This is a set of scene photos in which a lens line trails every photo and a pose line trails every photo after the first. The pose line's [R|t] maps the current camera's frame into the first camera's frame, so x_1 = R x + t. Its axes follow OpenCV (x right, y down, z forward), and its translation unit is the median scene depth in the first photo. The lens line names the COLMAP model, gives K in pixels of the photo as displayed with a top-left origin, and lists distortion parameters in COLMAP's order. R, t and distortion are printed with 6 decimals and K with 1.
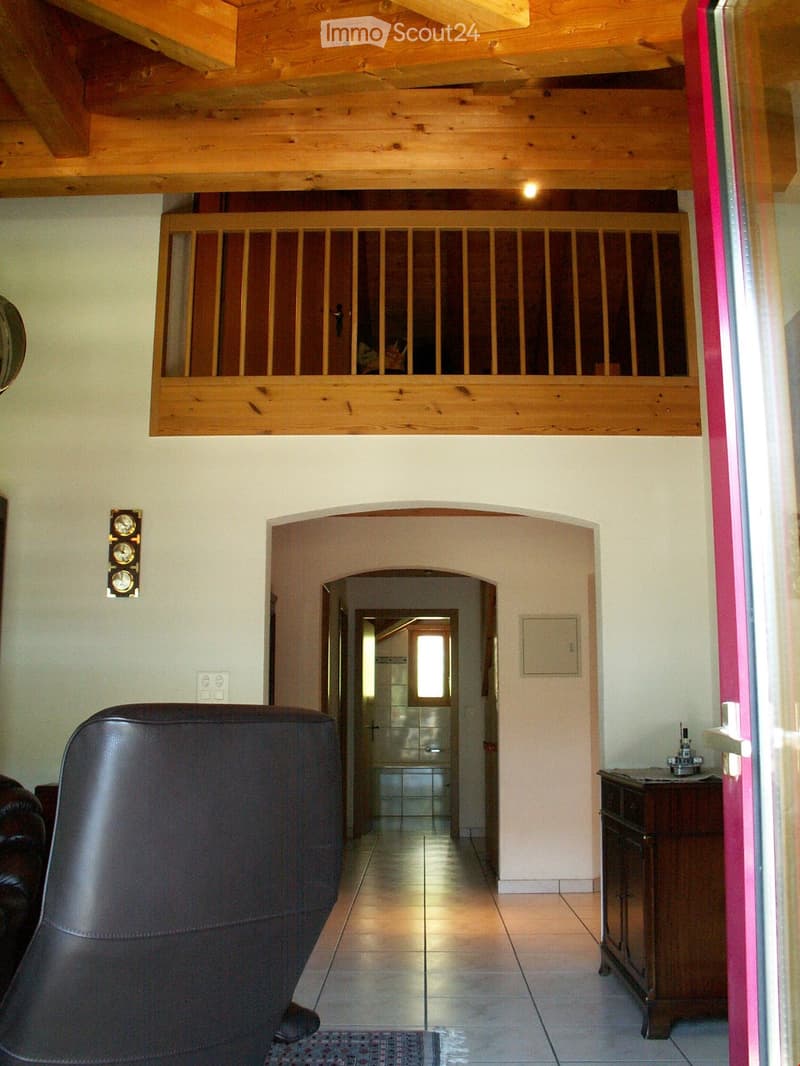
lens RADIAL K [[1110.3, 0, 401.3], [0, 1110.3, 533.4], [0, 0, 1]] dist [-0.091812, 0.000000]
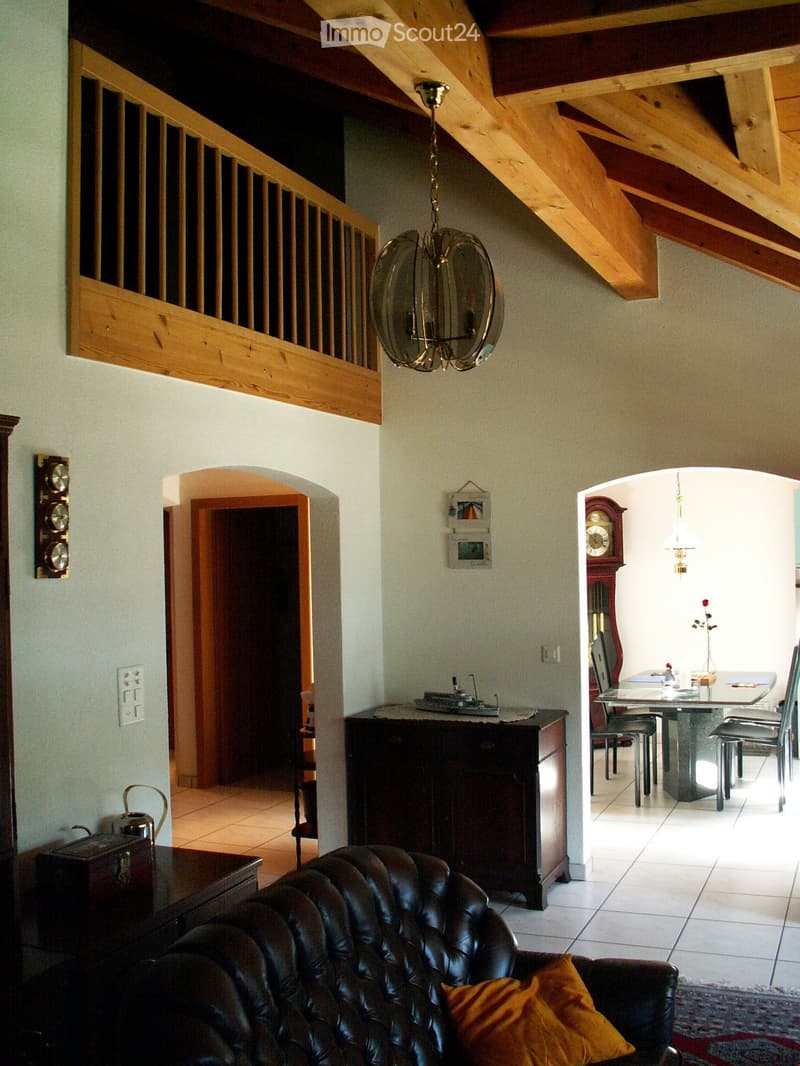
lens RADIAL K [[1110.3, 0, 403.8], [0, 1110.3, 532.8], [0, 0, 1]] dist [-0.091812, 0.000000]
pose [[0.359497, -0.007441, 0.933117, -0.828420], [-0.172405, 0.982224, 0.074254, -0.065566], [-0.917082, -0.187568, 0.351823, 0.522027]]
